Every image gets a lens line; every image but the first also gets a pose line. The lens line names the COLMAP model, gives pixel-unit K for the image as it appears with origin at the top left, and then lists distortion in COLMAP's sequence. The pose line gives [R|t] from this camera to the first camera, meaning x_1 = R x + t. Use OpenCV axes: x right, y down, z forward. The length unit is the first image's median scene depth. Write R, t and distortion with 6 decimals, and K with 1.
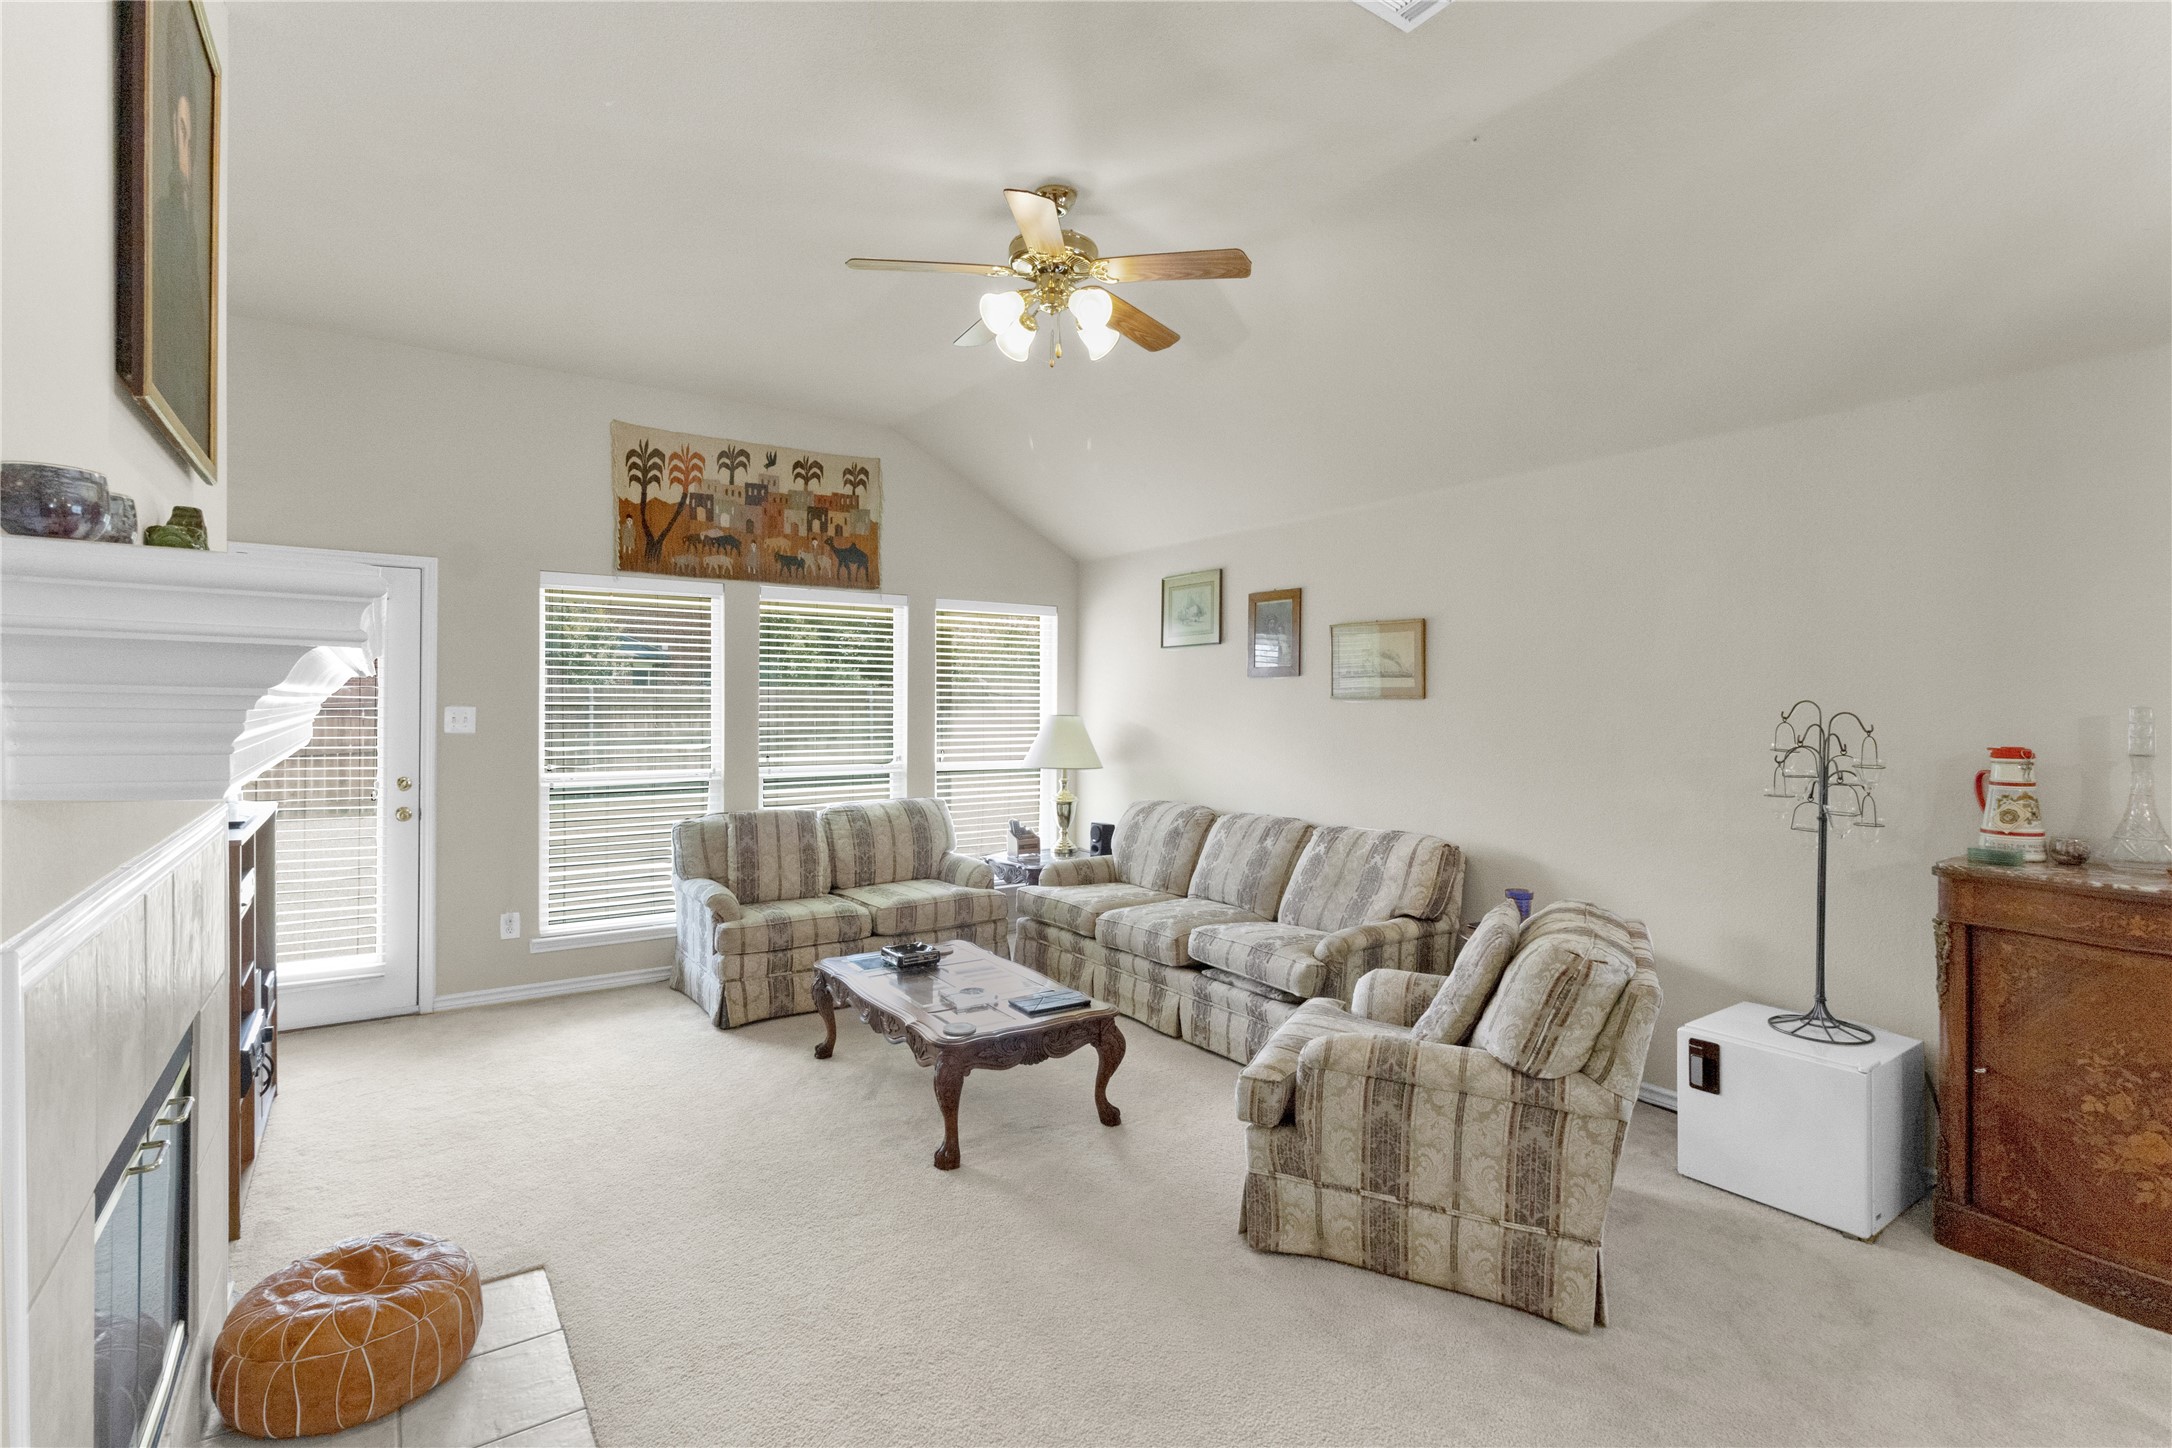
lens RADIAL K [[1016.4, 0, 1079.2], [0, 1016.4, 704.9], [0, 0, 1]] dist [-0.001862, 0.000250]
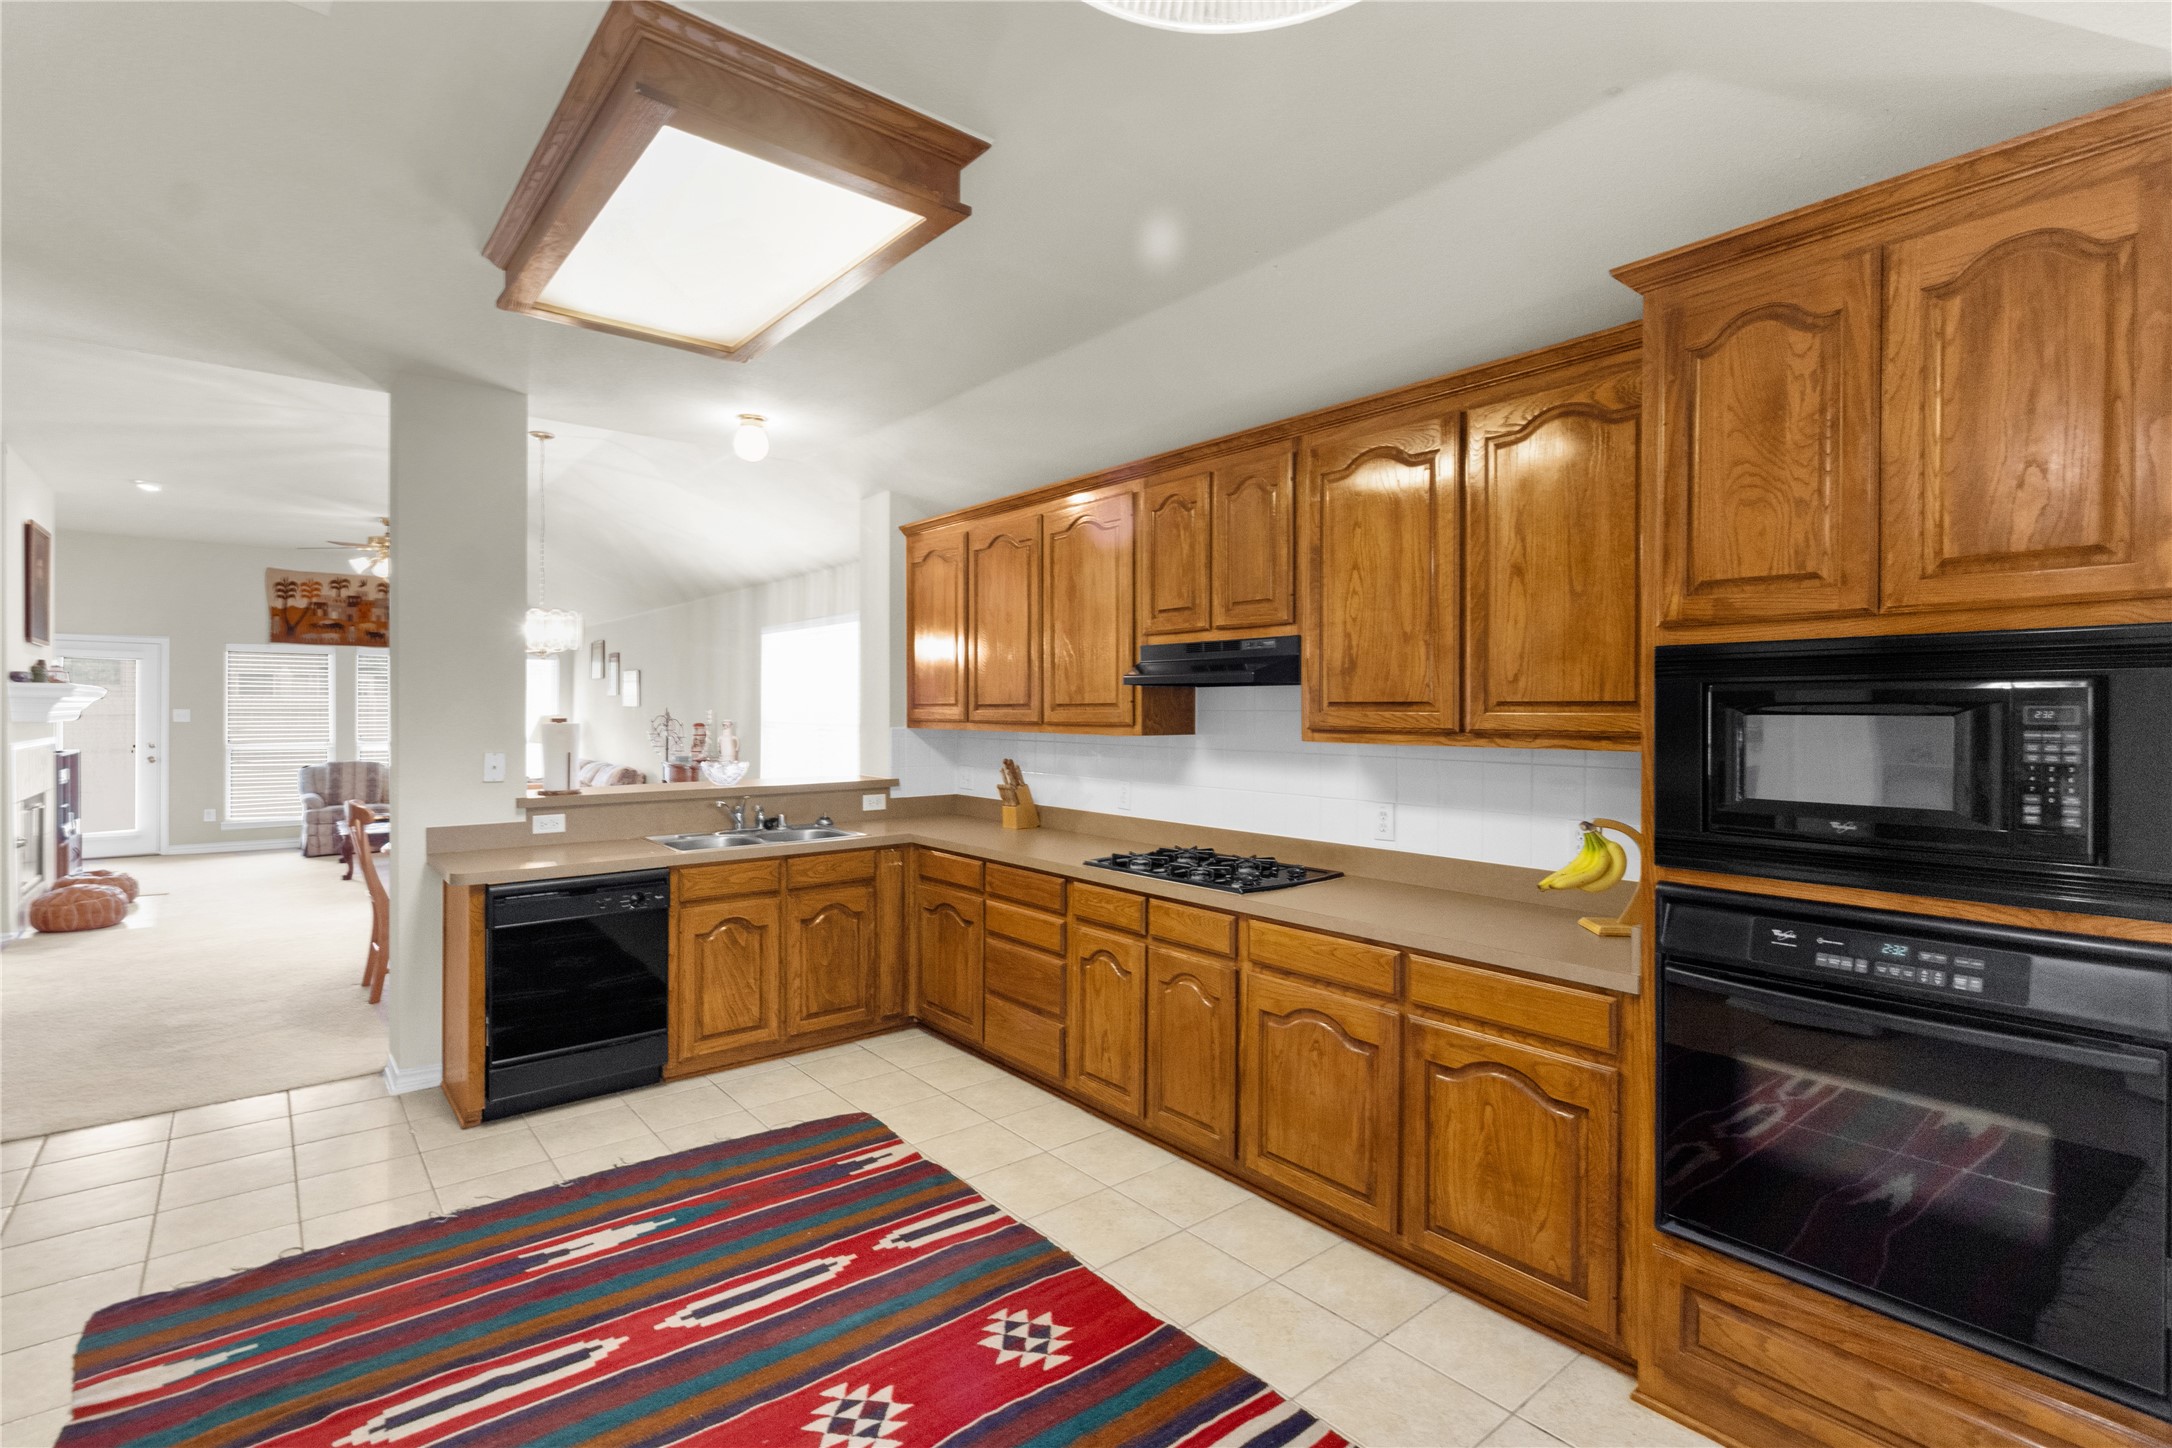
lens RADIAL K [[1010.6, 0, 1082.7], [0, 1010.6, 718.1], [0, 0, 1]] dist [0.000901, -0.001218]
pose [[0.996703, 0.001007, 0.081132, 1.052718], [-0.001578, 0.999974, 0.006970, 0.002151], [-0.081123, -0.007075, 0.996679, -1.202707]]
